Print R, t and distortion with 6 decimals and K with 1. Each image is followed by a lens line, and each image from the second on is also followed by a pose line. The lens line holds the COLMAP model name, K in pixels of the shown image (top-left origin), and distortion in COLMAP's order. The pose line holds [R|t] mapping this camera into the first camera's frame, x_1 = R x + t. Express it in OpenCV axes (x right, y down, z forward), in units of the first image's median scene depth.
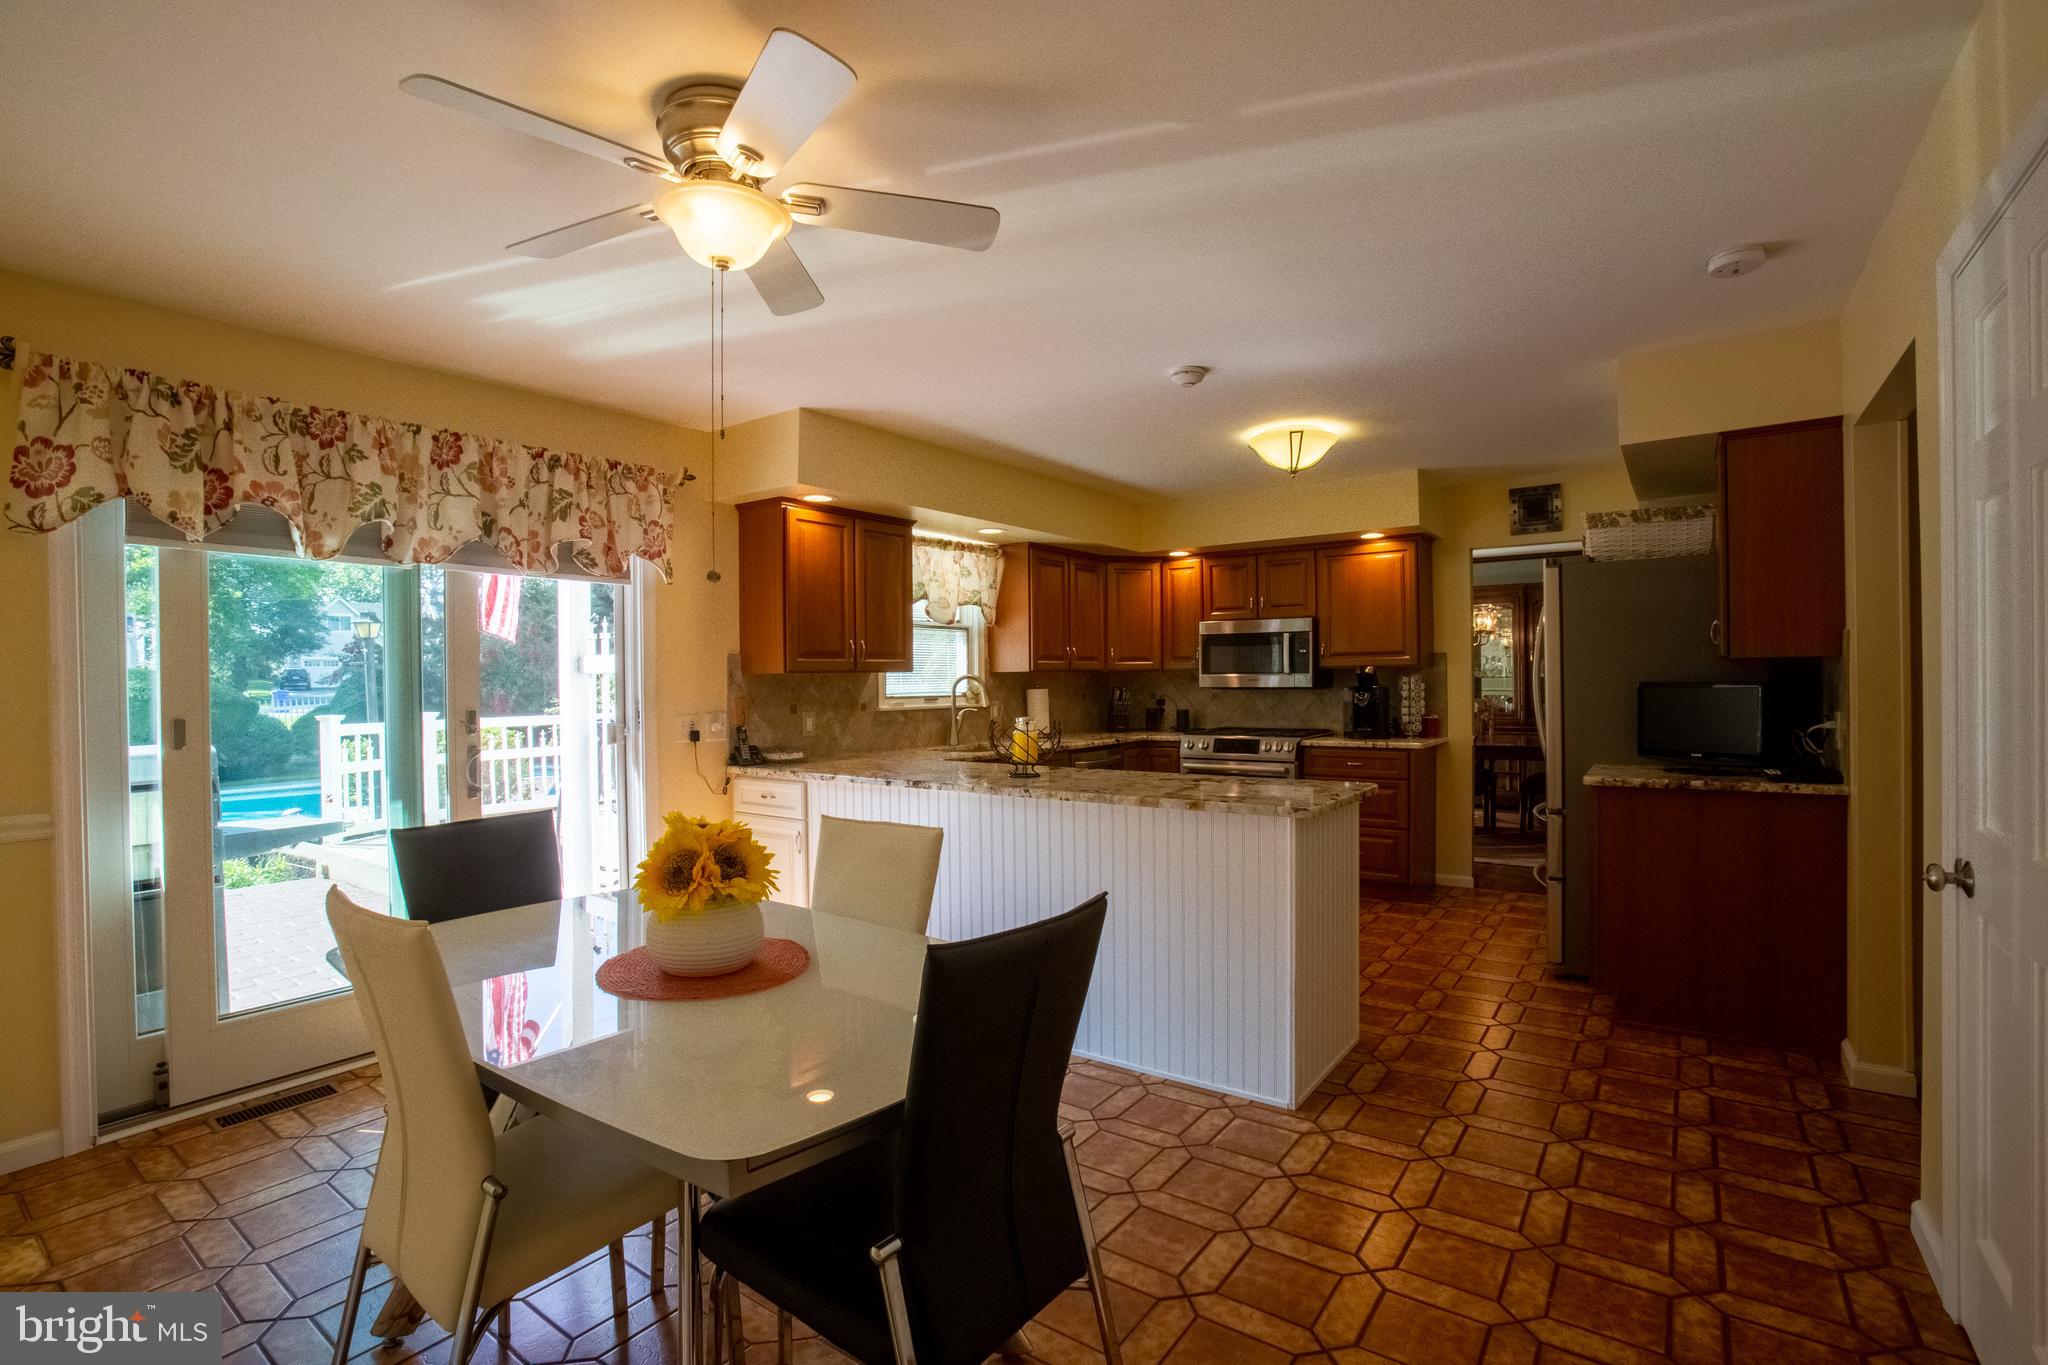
lens RADIAL K [[898.4, 0, 1019.2], [0, 898.4, 681.4], [0, 0, 1]] dist [-0.055683, 0.020043]
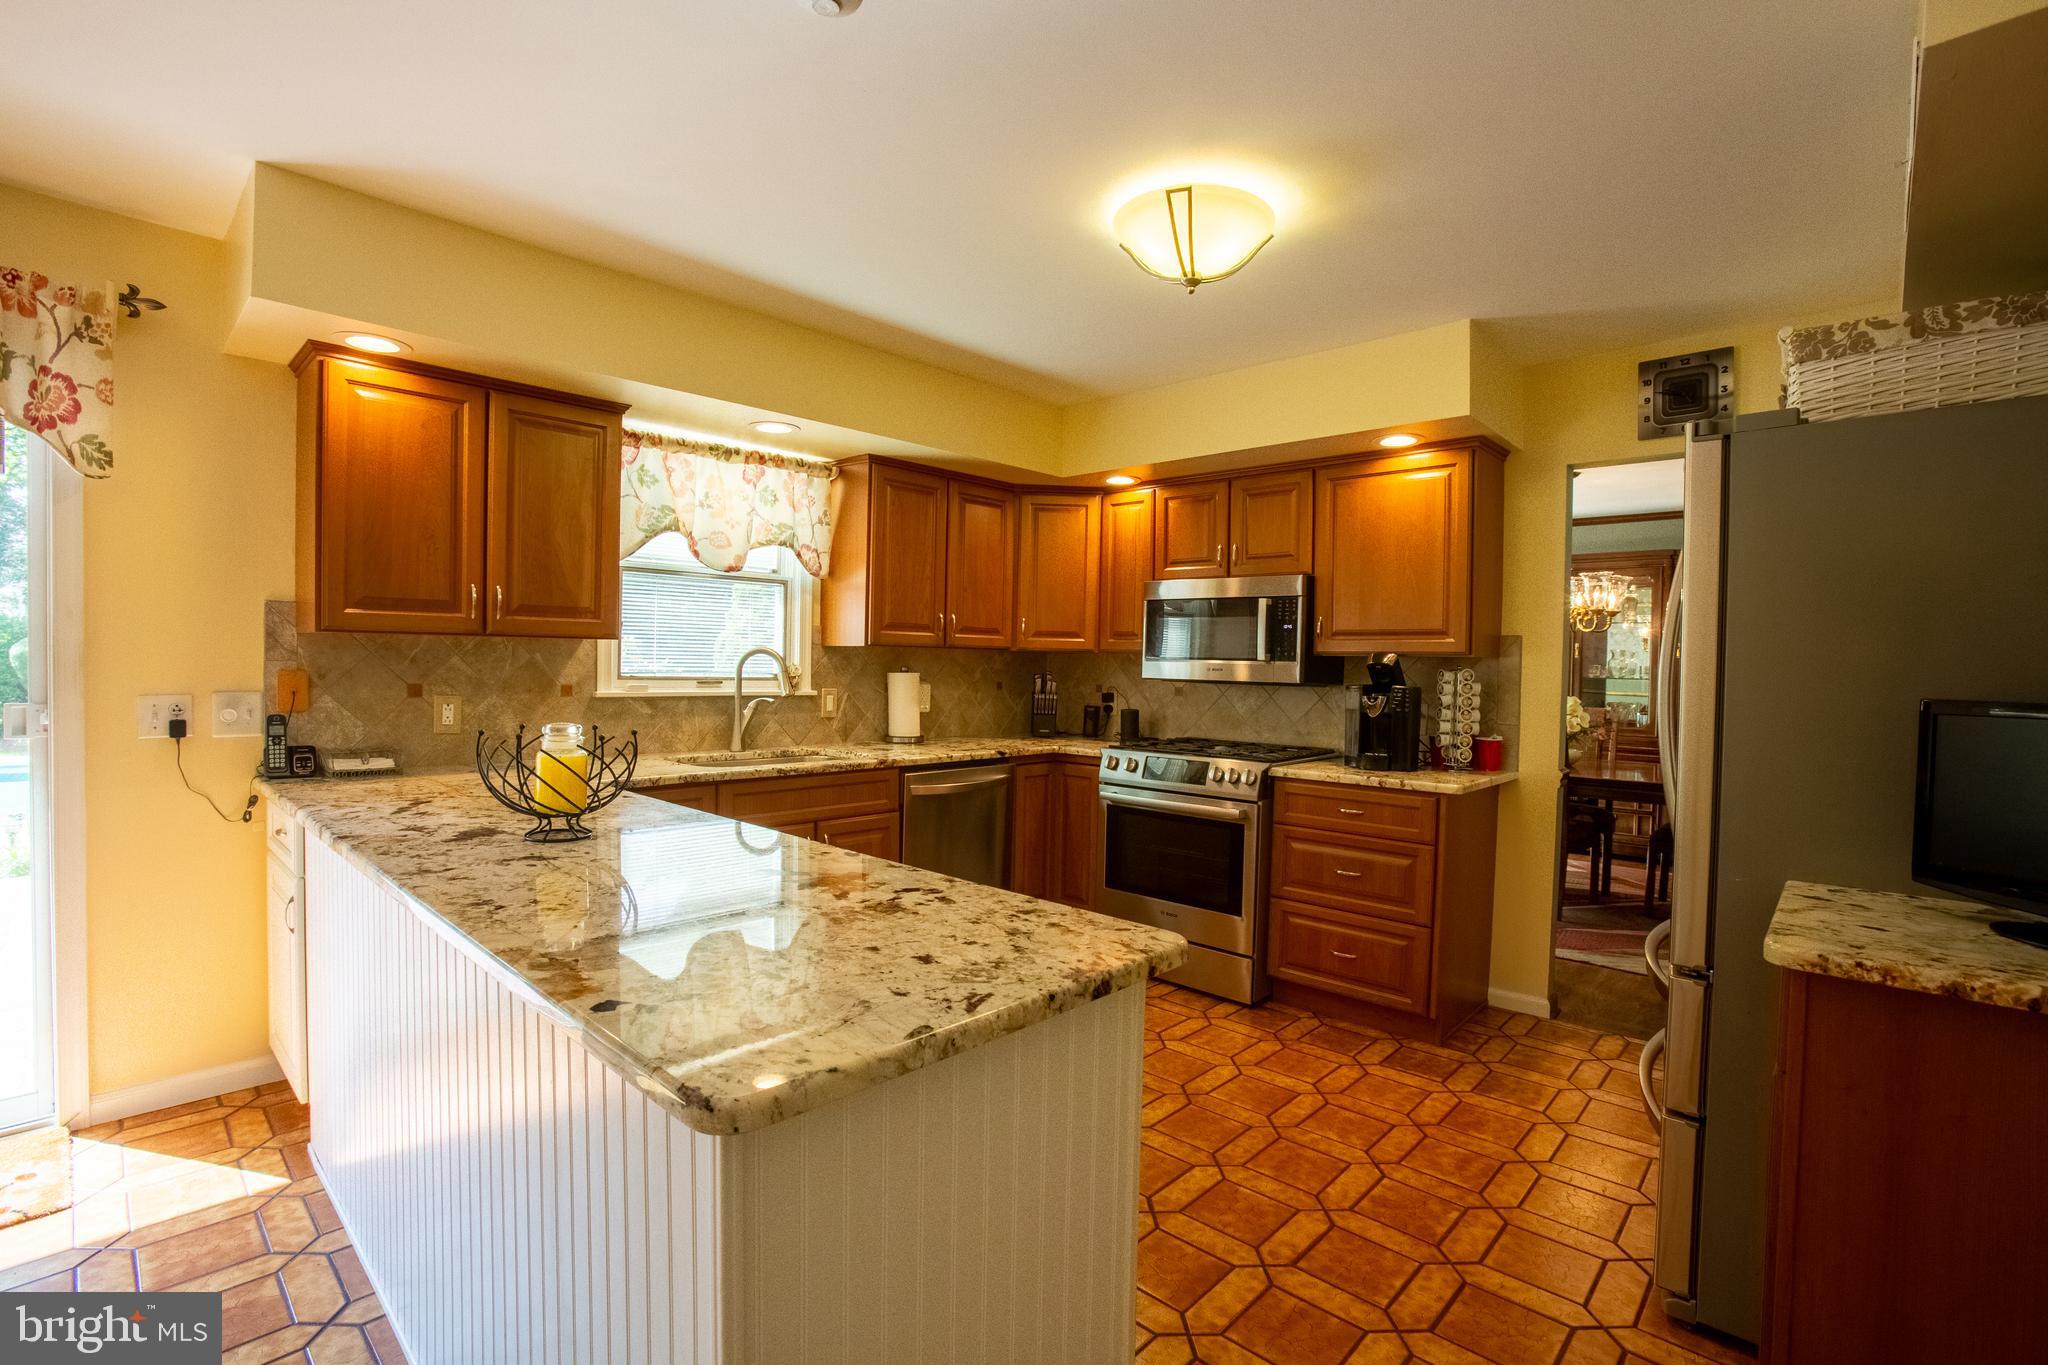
lens RADIAL K [[898.4, 0, 1019.2], [0, 898.4, 681.4], [0, 0, 1]] dist [-0.055683, 0.020043]
pose [[0.991393, 0.033865, -0.126462, 0.226686], [-0.031551, 0.999297, 0.020260, -0.001992], [0.127060, -0.016095, 0.991764, 0.365904]]
